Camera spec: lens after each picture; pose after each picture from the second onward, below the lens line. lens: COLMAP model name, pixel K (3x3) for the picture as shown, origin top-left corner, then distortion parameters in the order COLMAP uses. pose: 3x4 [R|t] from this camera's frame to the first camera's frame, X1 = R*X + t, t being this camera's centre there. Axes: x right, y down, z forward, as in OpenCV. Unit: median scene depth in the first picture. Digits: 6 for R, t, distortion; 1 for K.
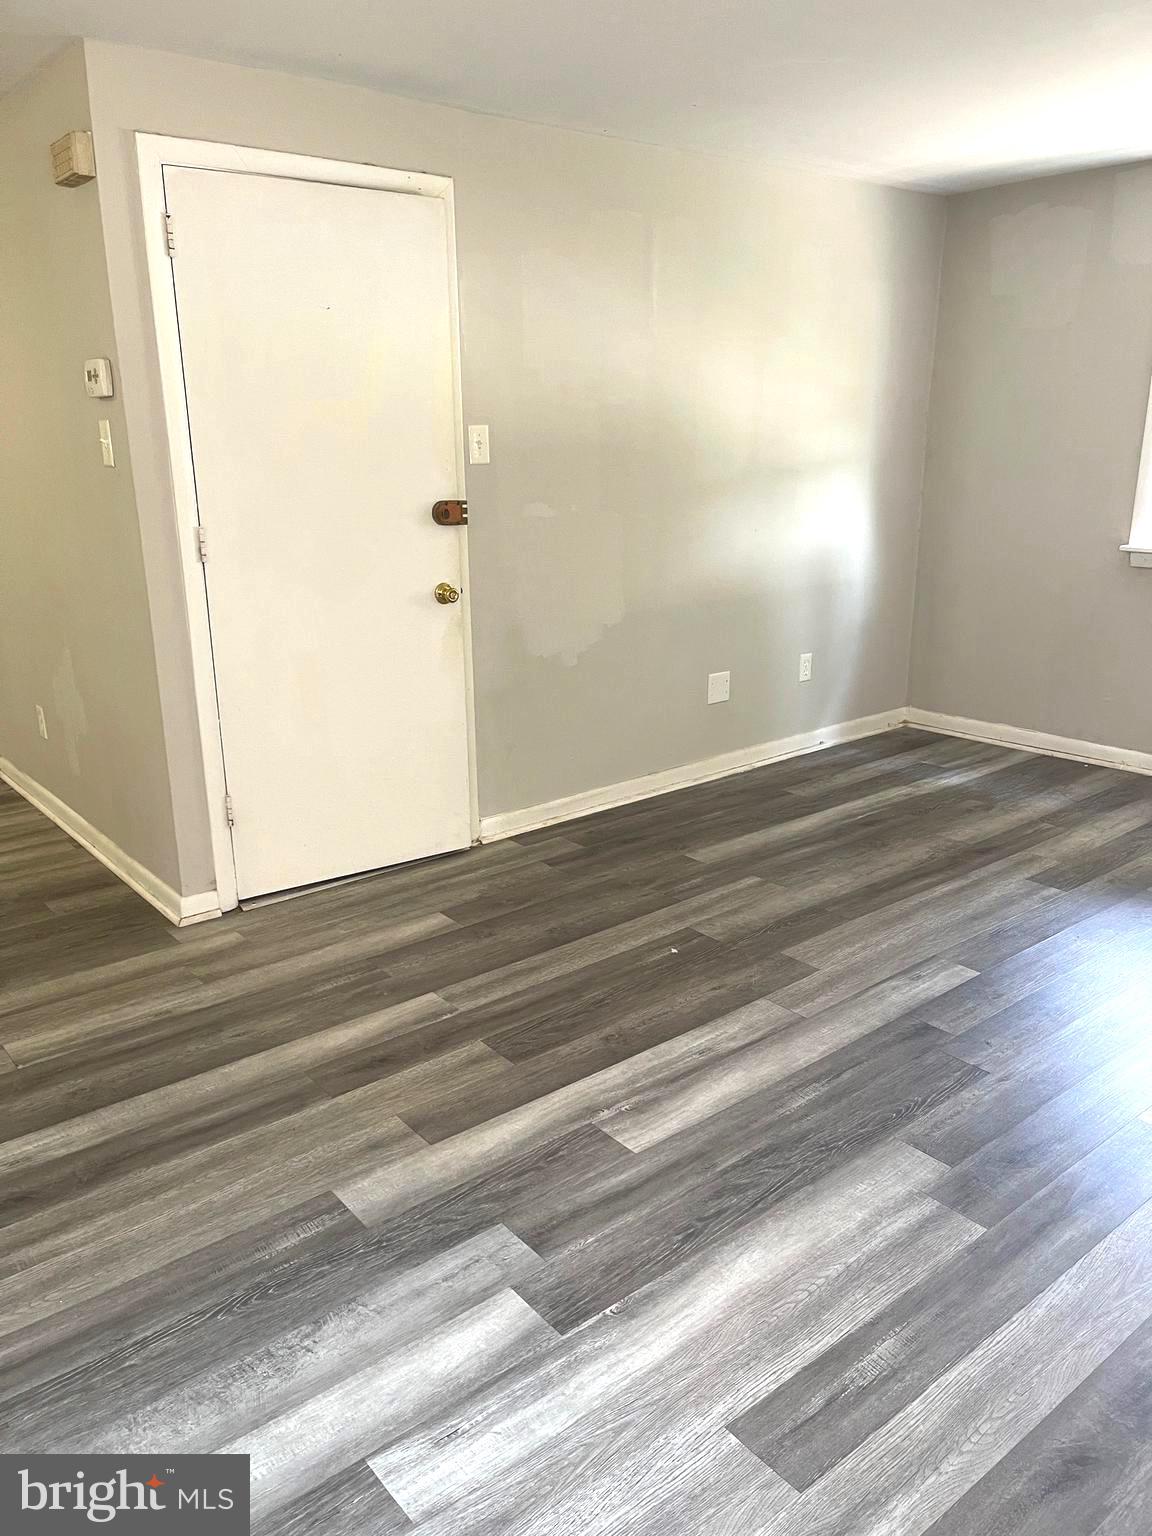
lens RADIAL K [[1158.2, 0, 577.3], [0, 1158.2, 769.0], [0, 0, 1]] dist [0.065633, -0.101437]
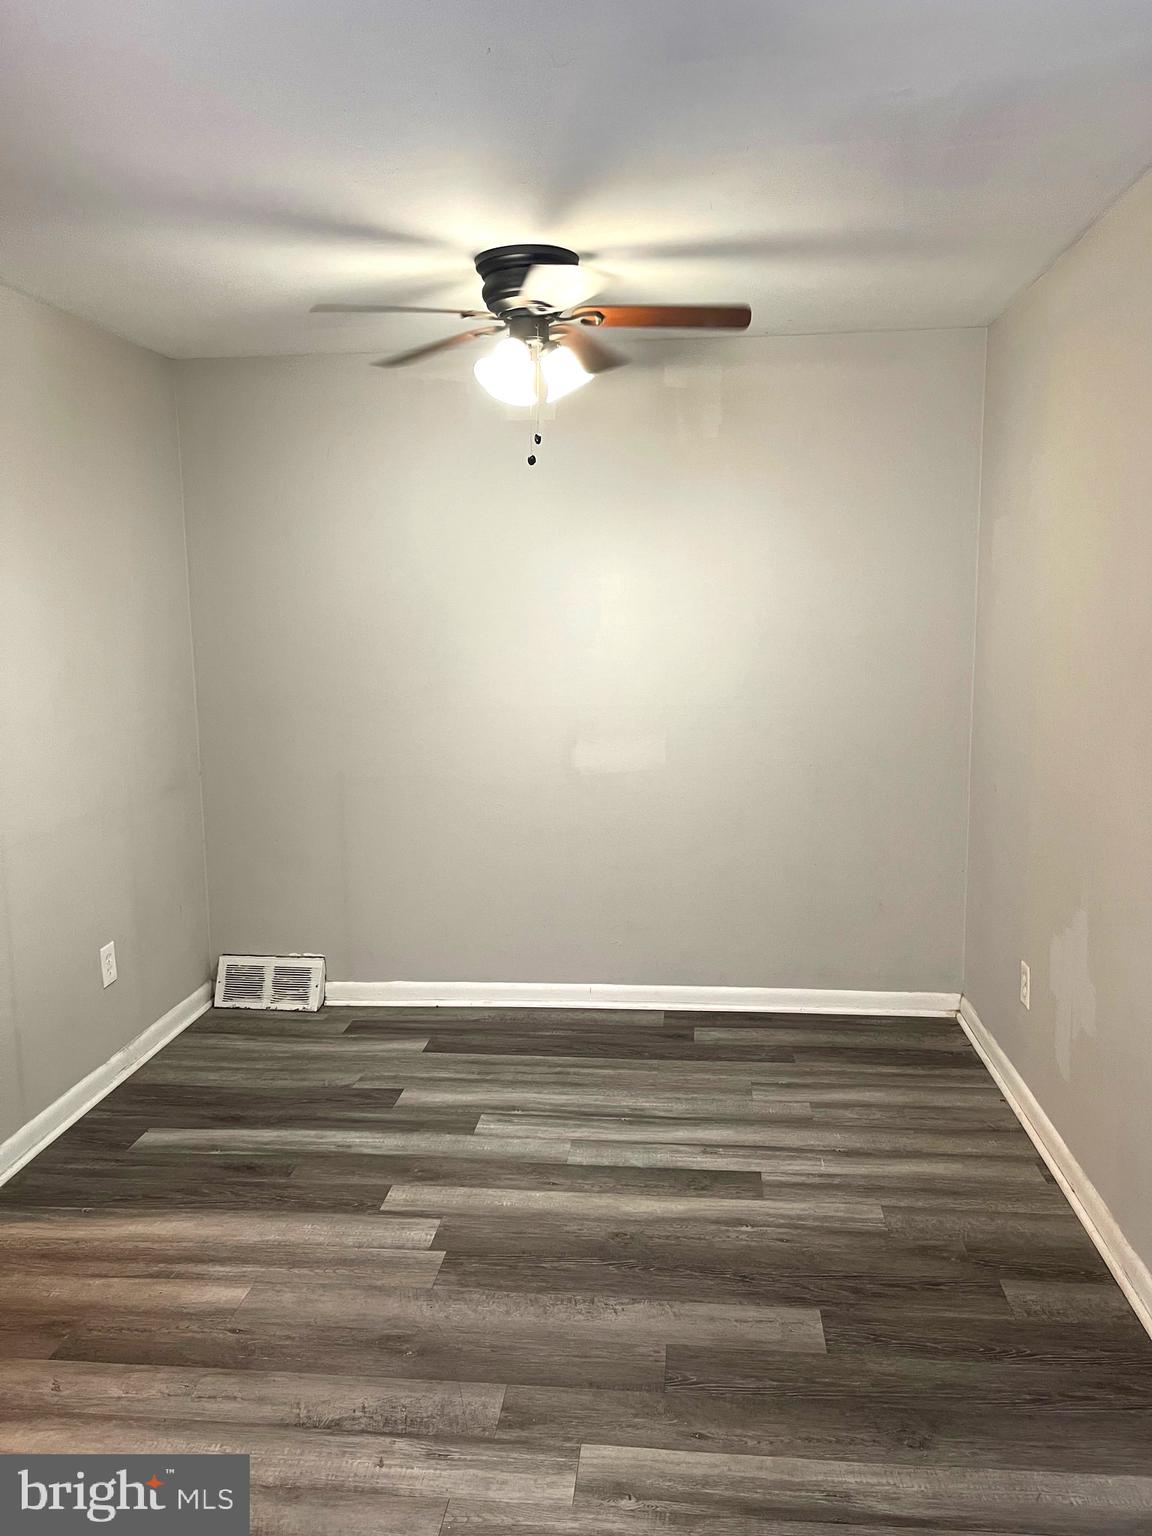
lens RADIAL K [[1158.2, 0, 579.3], [0, 1158.2, 768.9], [0, 0, 1]] dist [0.065633, -0.101437]
pose [[0.708735, 0.097875, -0.698652, -0.160619], [-0.204336, 0.976358, -0.070507, -0.074033], [0.675234, 0.192730, 0.711979, 0.252890]]
